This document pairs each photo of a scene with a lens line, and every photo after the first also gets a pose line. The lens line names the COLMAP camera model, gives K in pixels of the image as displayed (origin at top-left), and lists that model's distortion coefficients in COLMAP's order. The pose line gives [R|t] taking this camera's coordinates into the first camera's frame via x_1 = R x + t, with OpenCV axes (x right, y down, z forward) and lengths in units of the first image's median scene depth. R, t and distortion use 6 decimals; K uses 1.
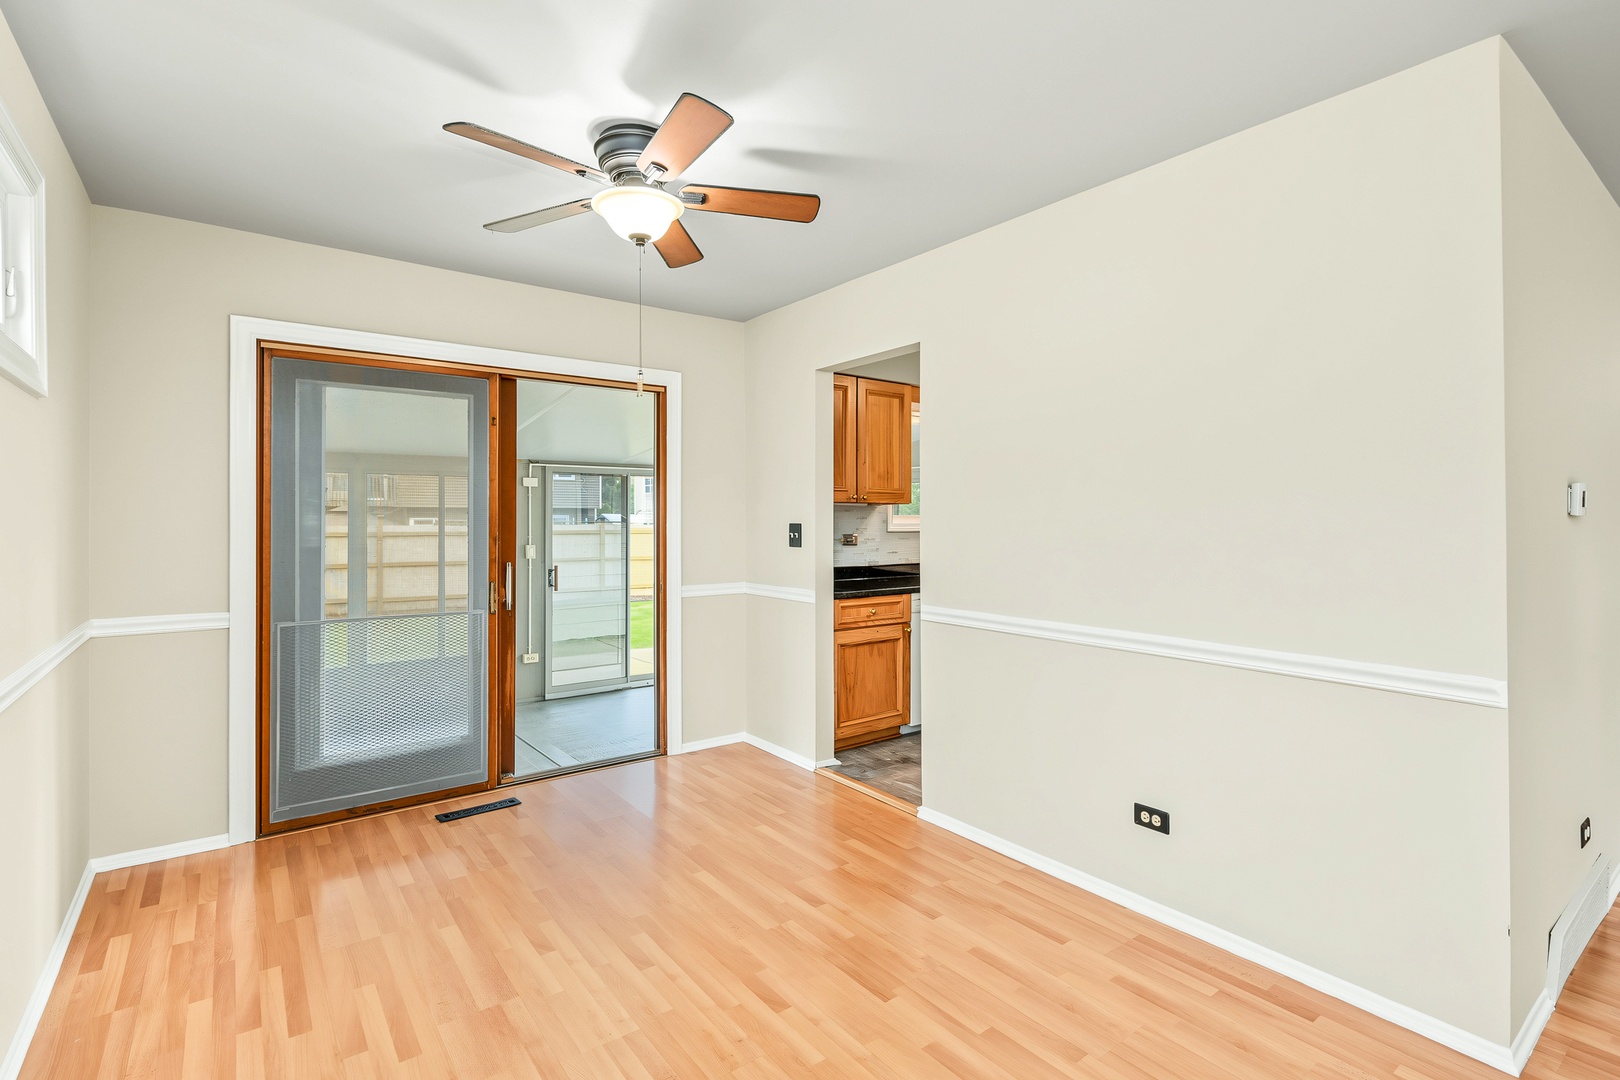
lens RADIAL K [[731.8, 0, 821.5], [0, 731.8, 519.2], [0, 0, 1]] dist [0.002718, -0.001197]
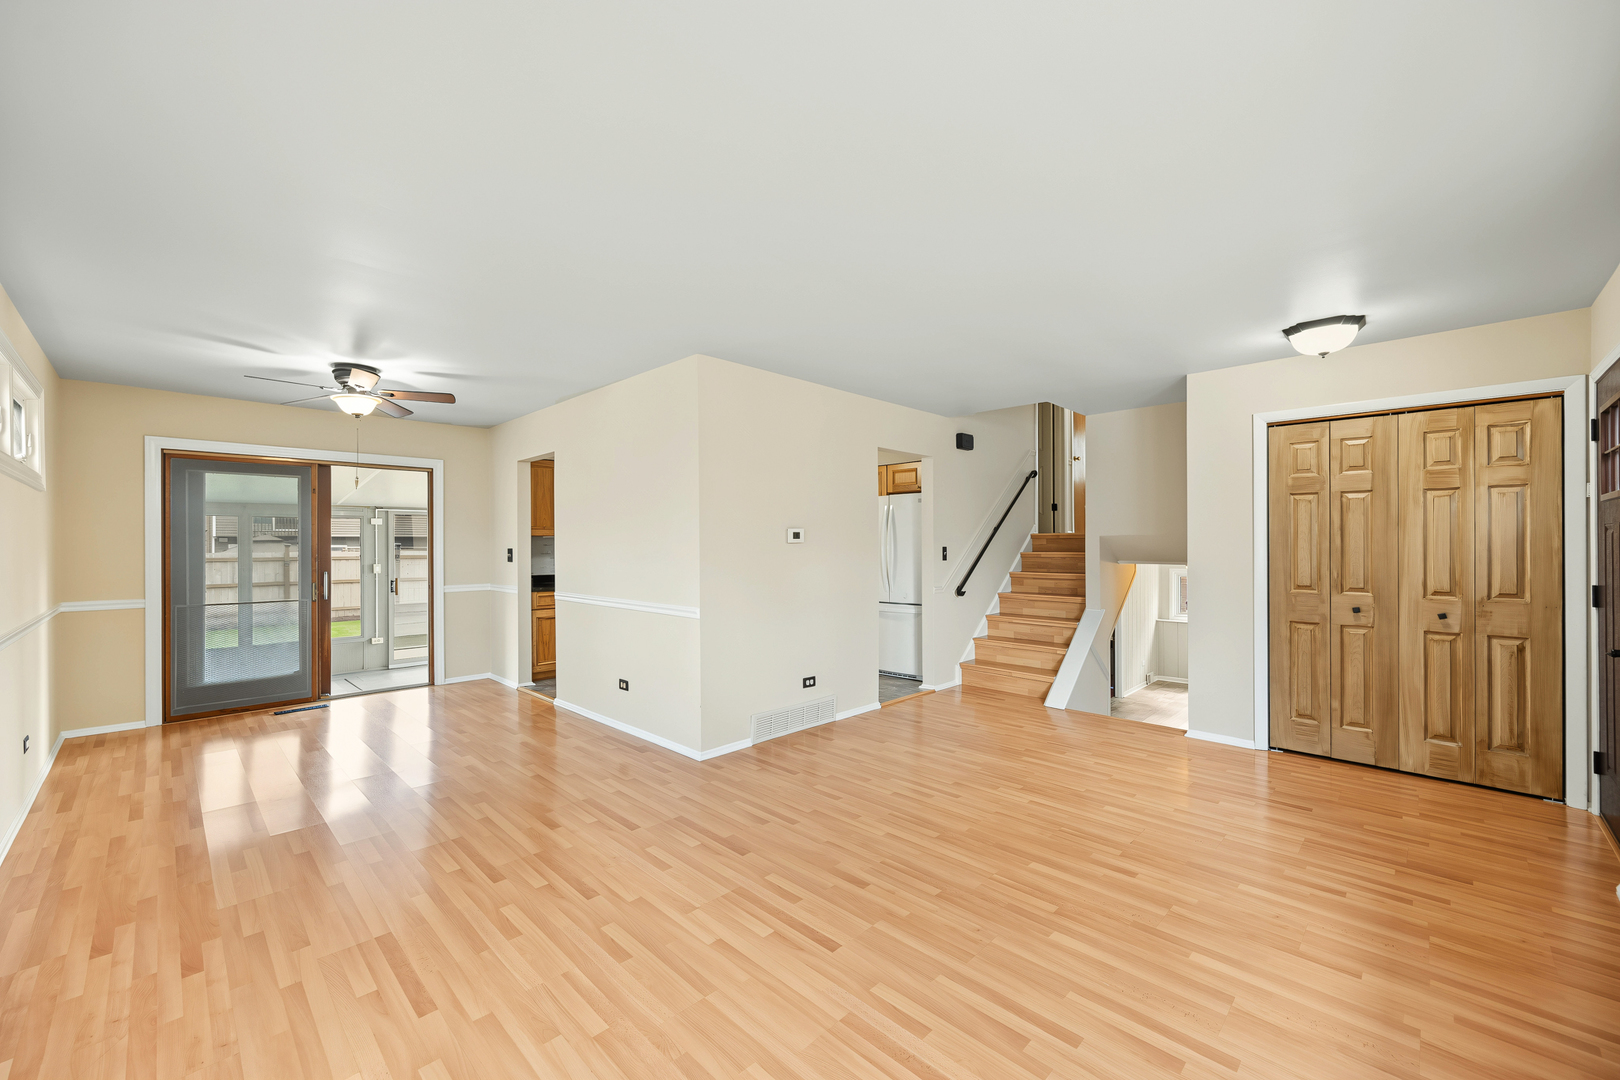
lens RADIAL K [[650.1, 0, 822.5], [0, 650.1, 544.8], [0, 0, 1]] dist [-0.000061, 0.000955]
pose [[0.993237, -0.006090, 0.115949, 0.655499], [0.005953, 0.999981, 0.001533, -0.001224], [-0.115956, -0.000833, 0.993254, -0.775668]]
